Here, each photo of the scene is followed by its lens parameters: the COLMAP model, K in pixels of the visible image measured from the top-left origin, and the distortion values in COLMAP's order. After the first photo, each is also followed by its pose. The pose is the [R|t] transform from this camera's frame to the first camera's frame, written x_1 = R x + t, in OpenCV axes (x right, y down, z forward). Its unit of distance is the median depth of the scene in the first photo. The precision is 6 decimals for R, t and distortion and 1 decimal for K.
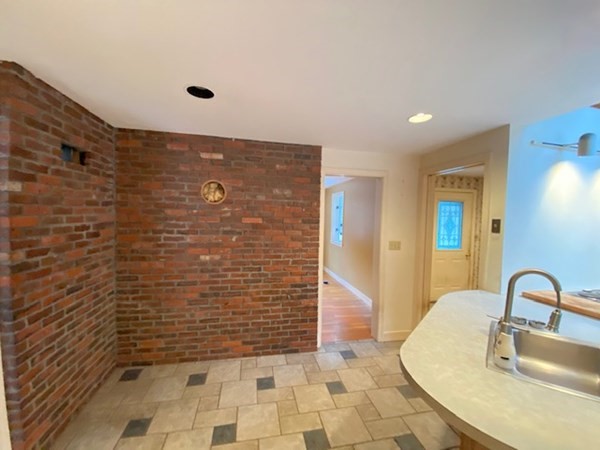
lens RADIAL K [[241.4, 0, 298.6], [0, 241.4, 224.1], [0, 0, 1]] dist [0.020661, -0.021143]
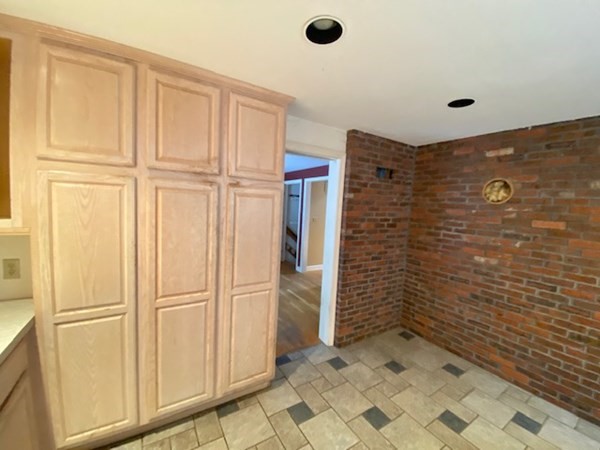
lens RADIAL K [[242.9, 0, 299.8], [0, 242.9, 223.6], [0, 0, 1]] dist [0.020818, -0.017541]
pose [[0.346751, 0.066947, -0.935565, 0.279390], [-0.075506, 0.996205, 0.043301, 0.008218], [0.934913, 0.055626, 0.350490, -0.031273]]
